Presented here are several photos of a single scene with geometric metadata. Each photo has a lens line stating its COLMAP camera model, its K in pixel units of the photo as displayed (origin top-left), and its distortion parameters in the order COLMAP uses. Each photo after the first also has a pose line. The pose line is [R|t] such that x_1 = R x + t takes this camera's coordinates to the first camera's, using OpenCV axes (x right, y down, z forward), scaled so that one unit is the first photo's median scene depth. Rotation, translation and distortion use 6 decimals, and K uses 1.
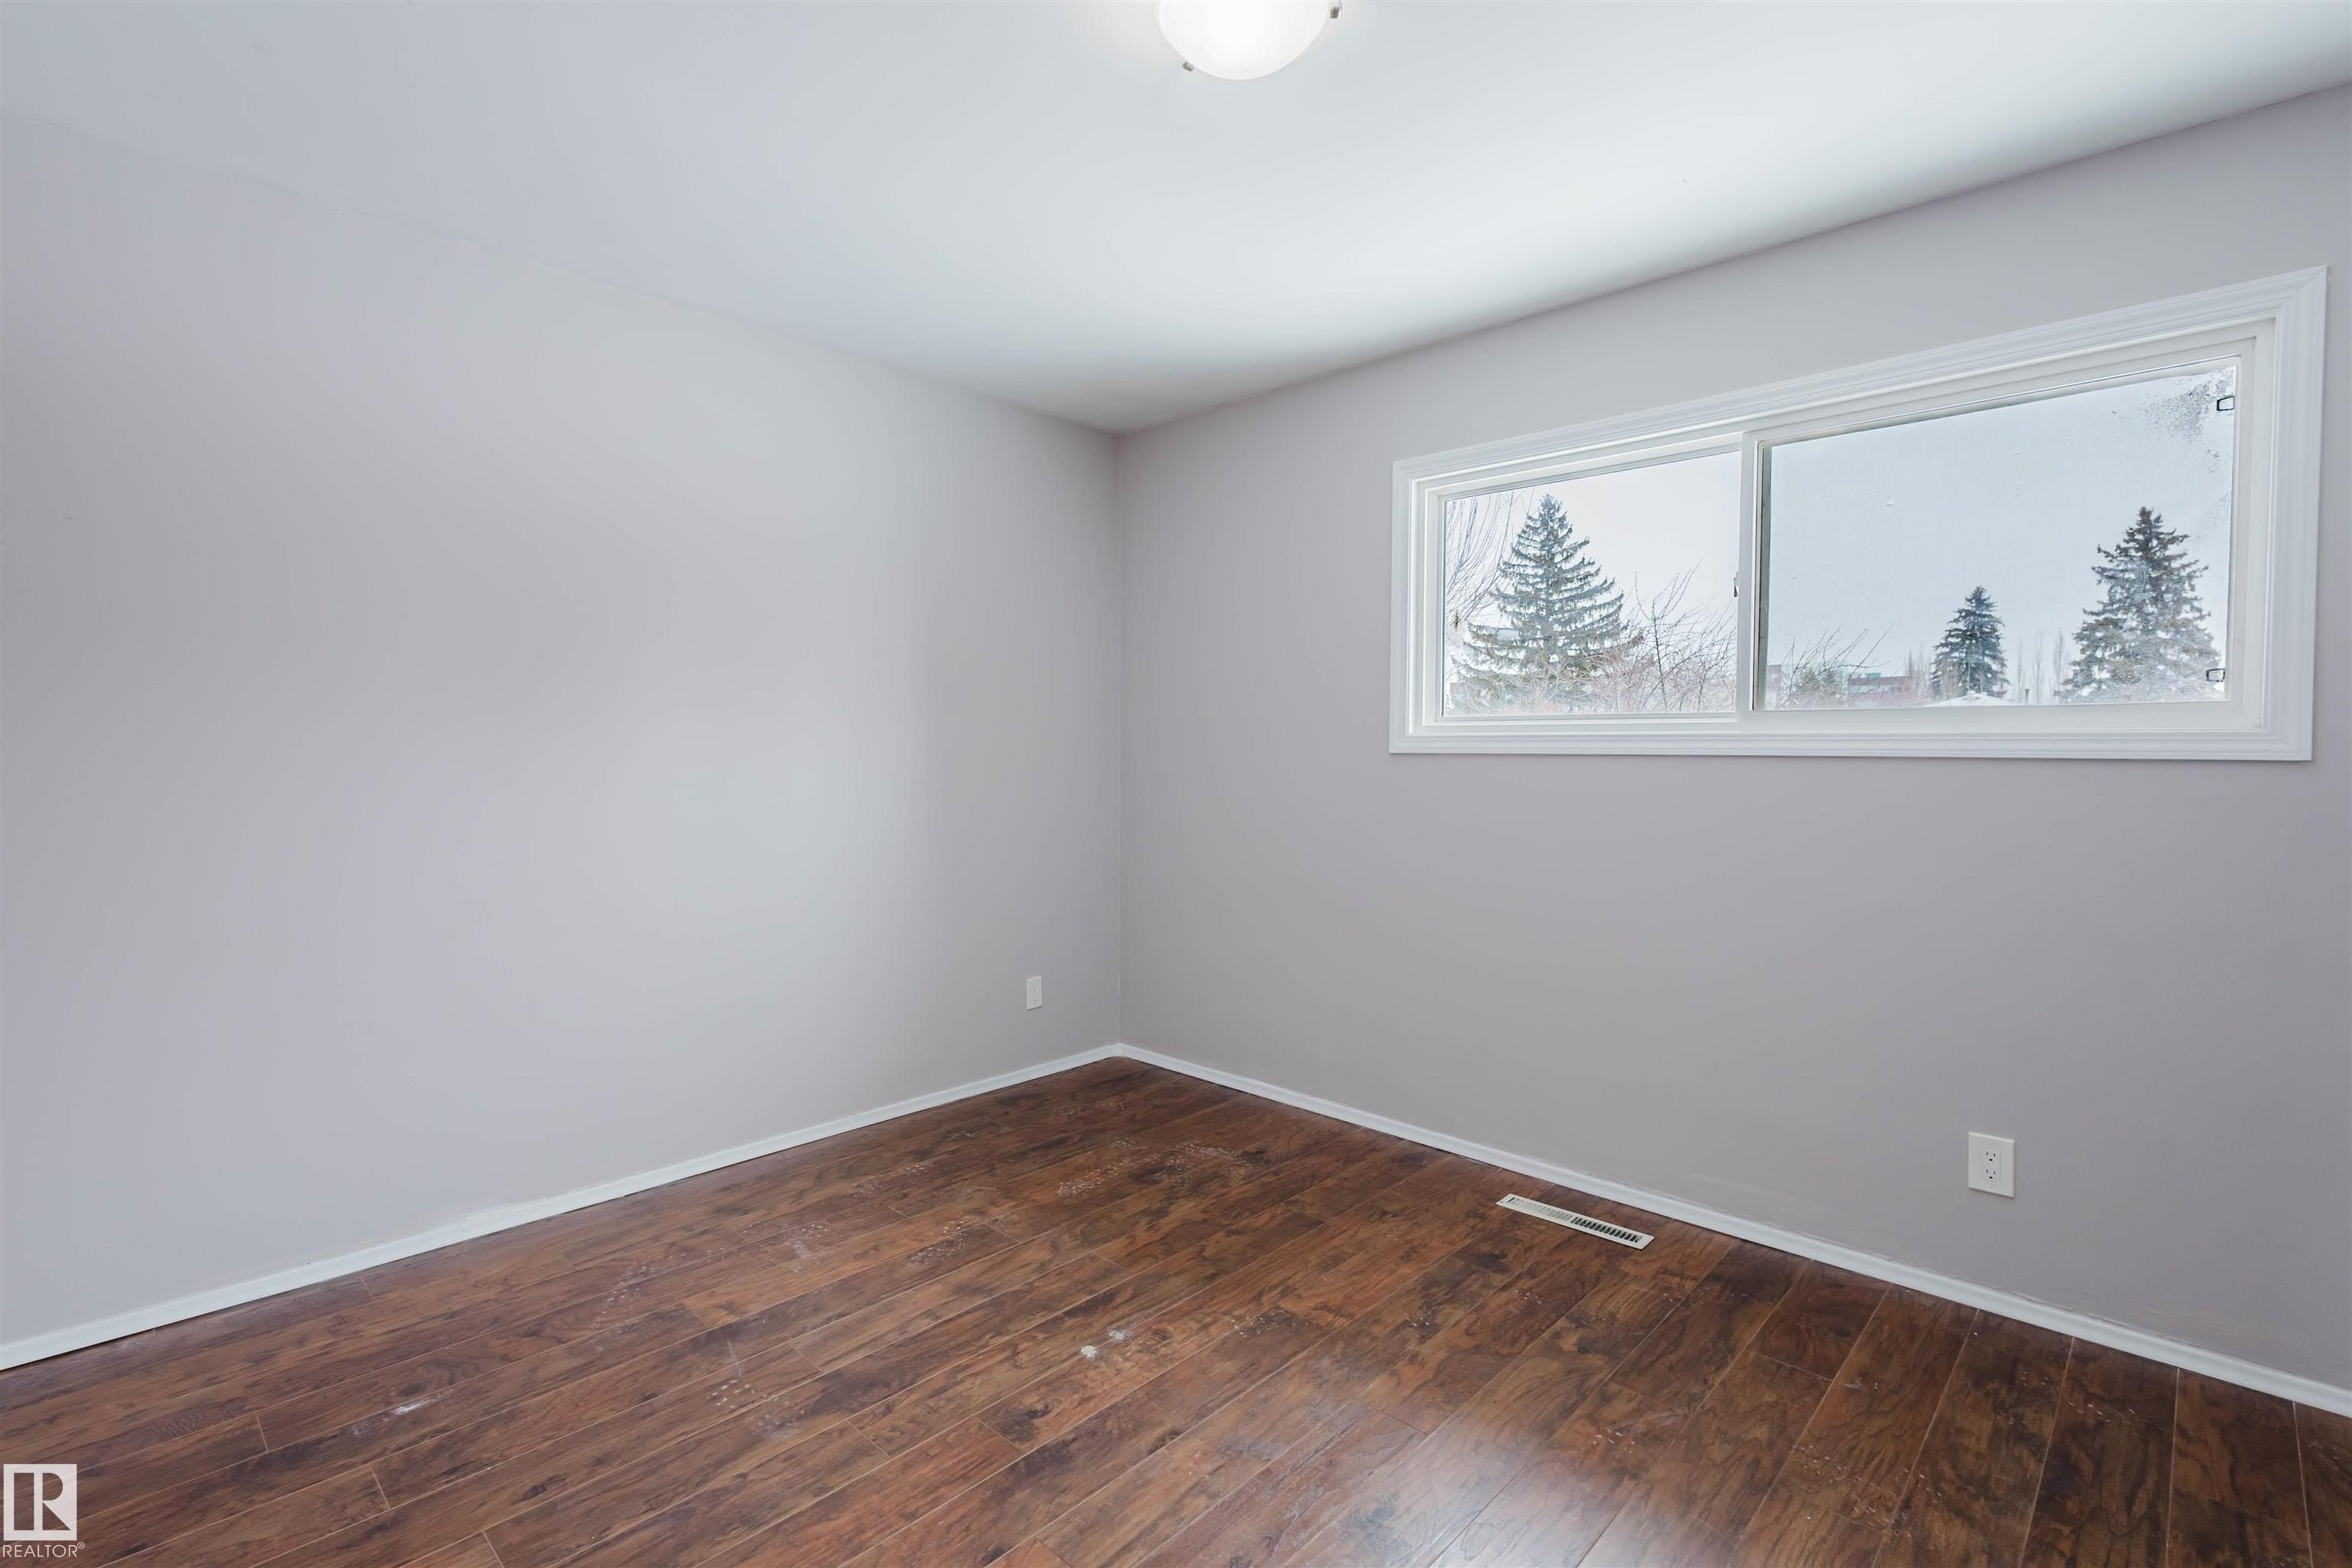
lens RADIAL K [[1083.3, 0, 1174.9], [0, 1083.3, 777.4], [0, 0, 1]] dist [-0.000361, -0.000040]
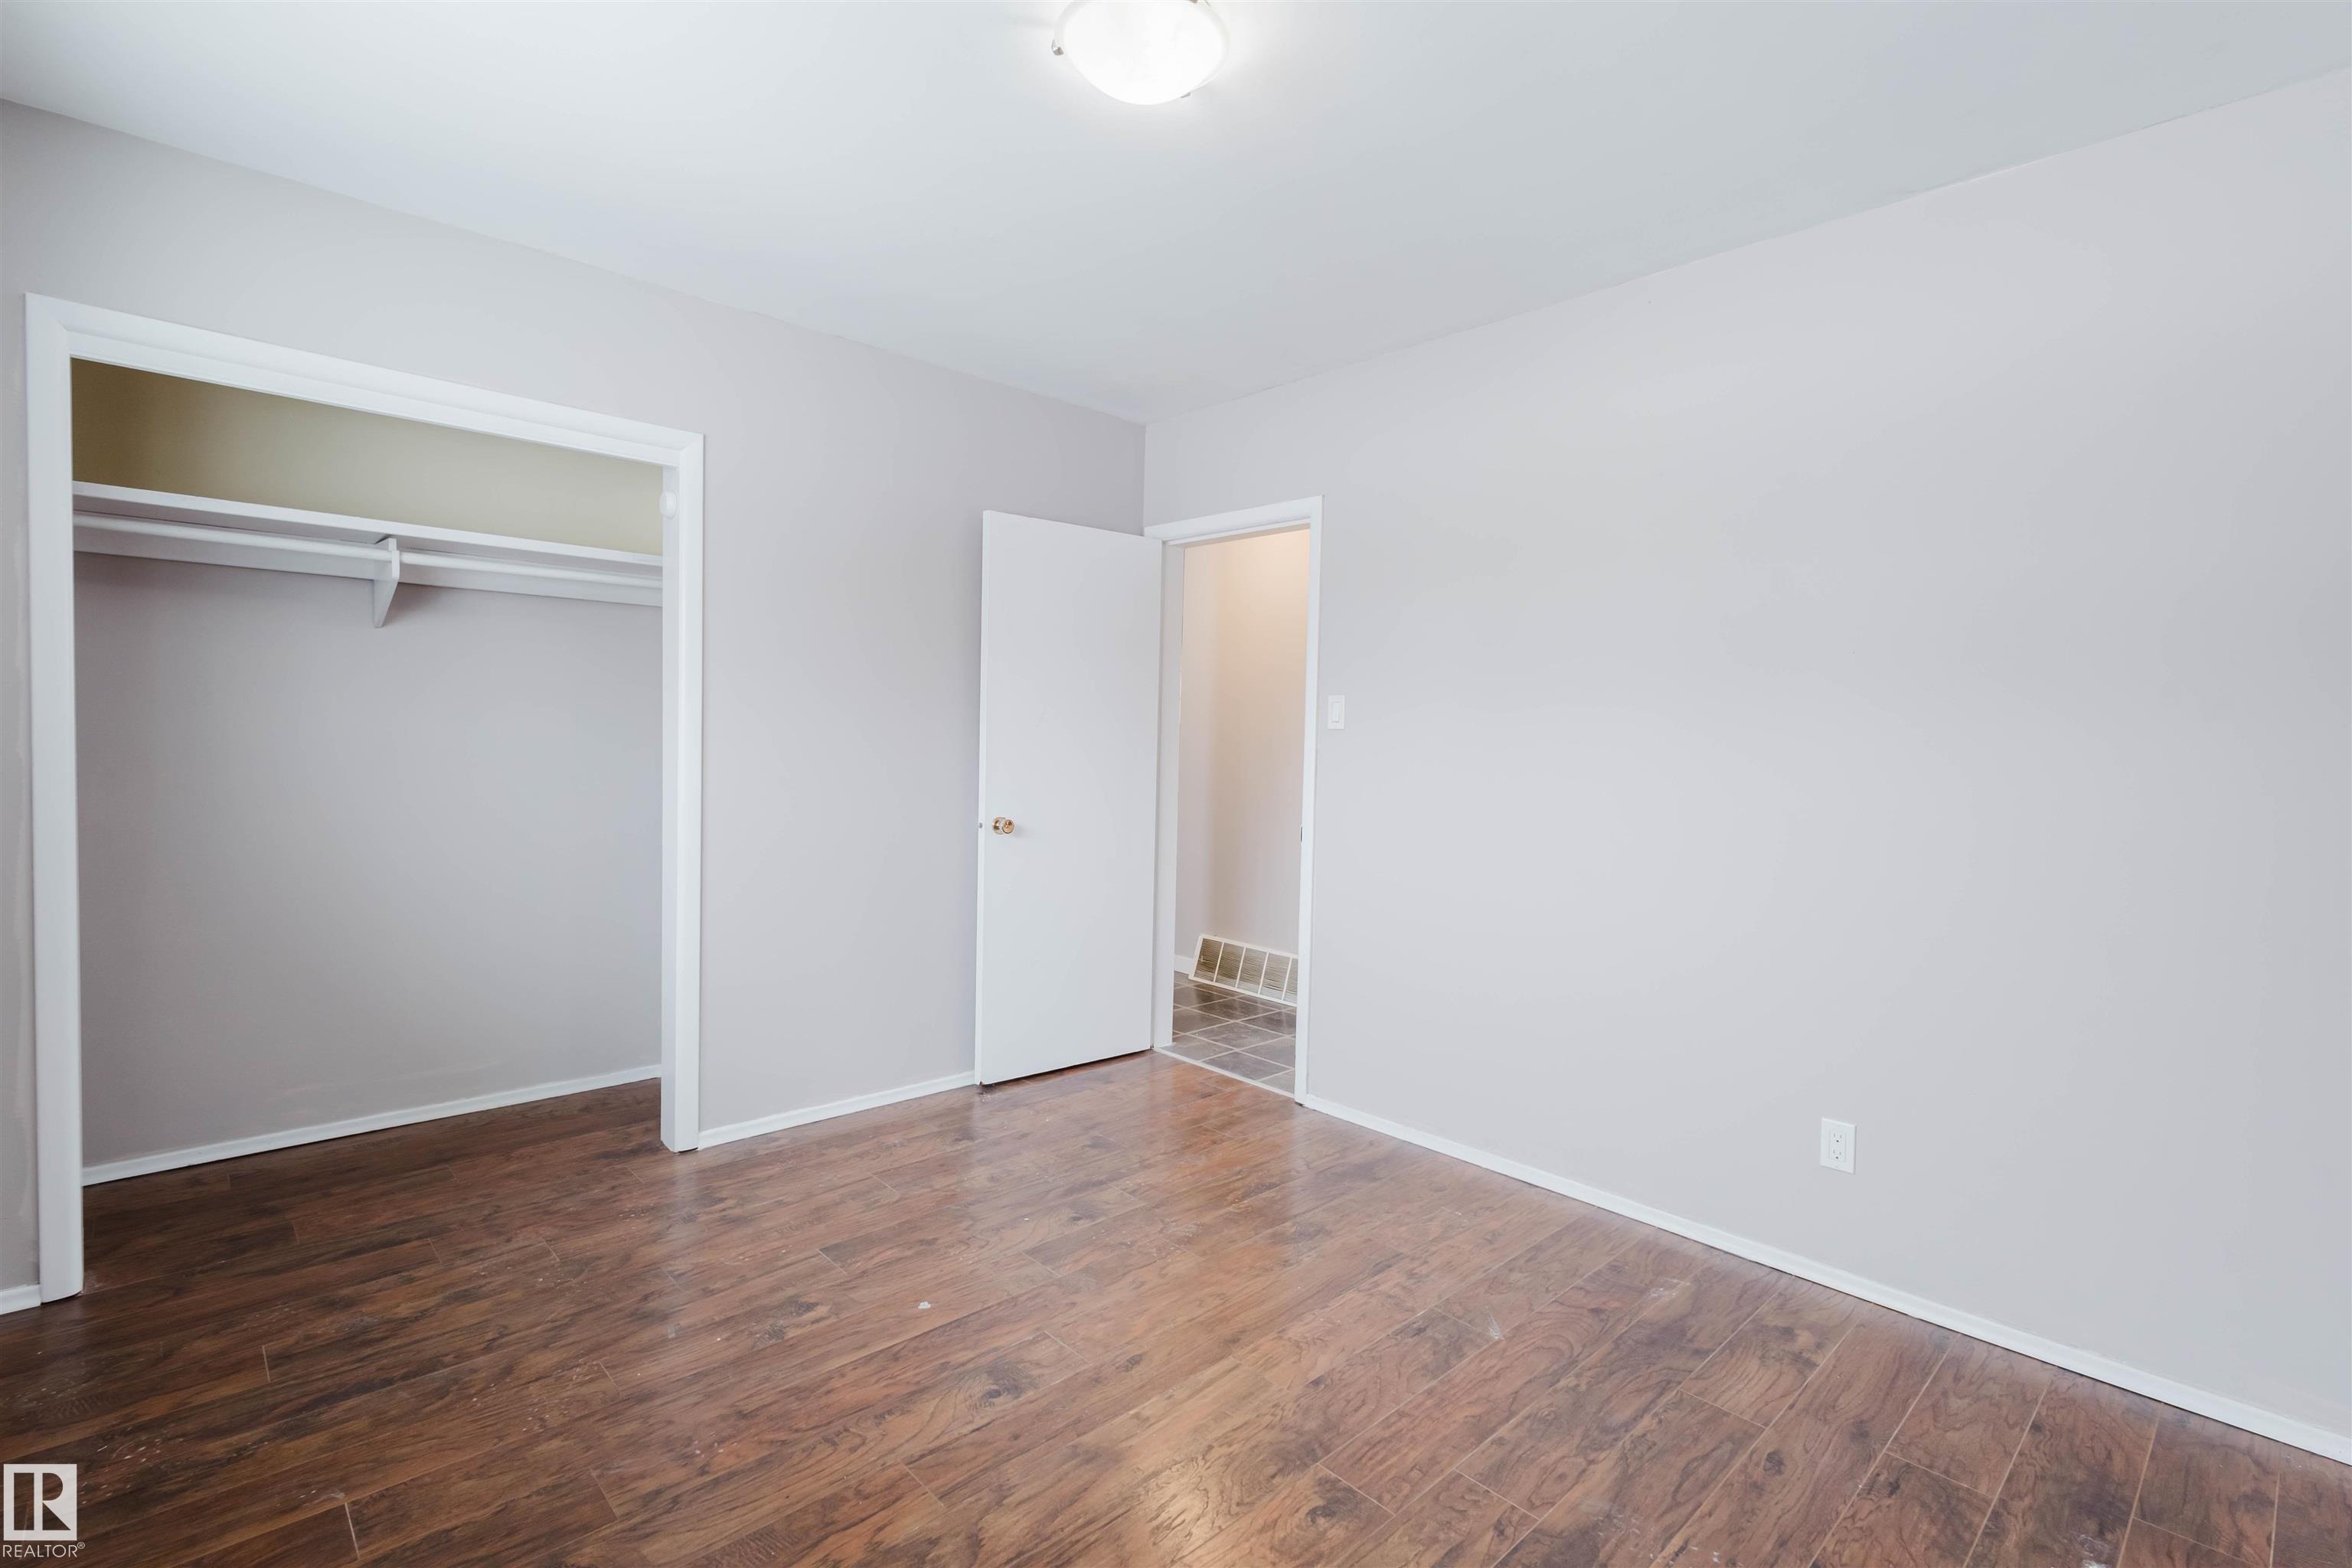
lens RADIAL K [[1083.3, 0, 1176.9], [0, 1083.3, 781.5], [0, 0, 1]] dist [-0.000361, -0.000040]
pose [[-0.998254, -0.028639, 0.051651, -0.041631], [-0.024724, 0.996884, 0.074900, -0.061316], [-0.053635, 0.073493, -0.995852, 1.928588]]
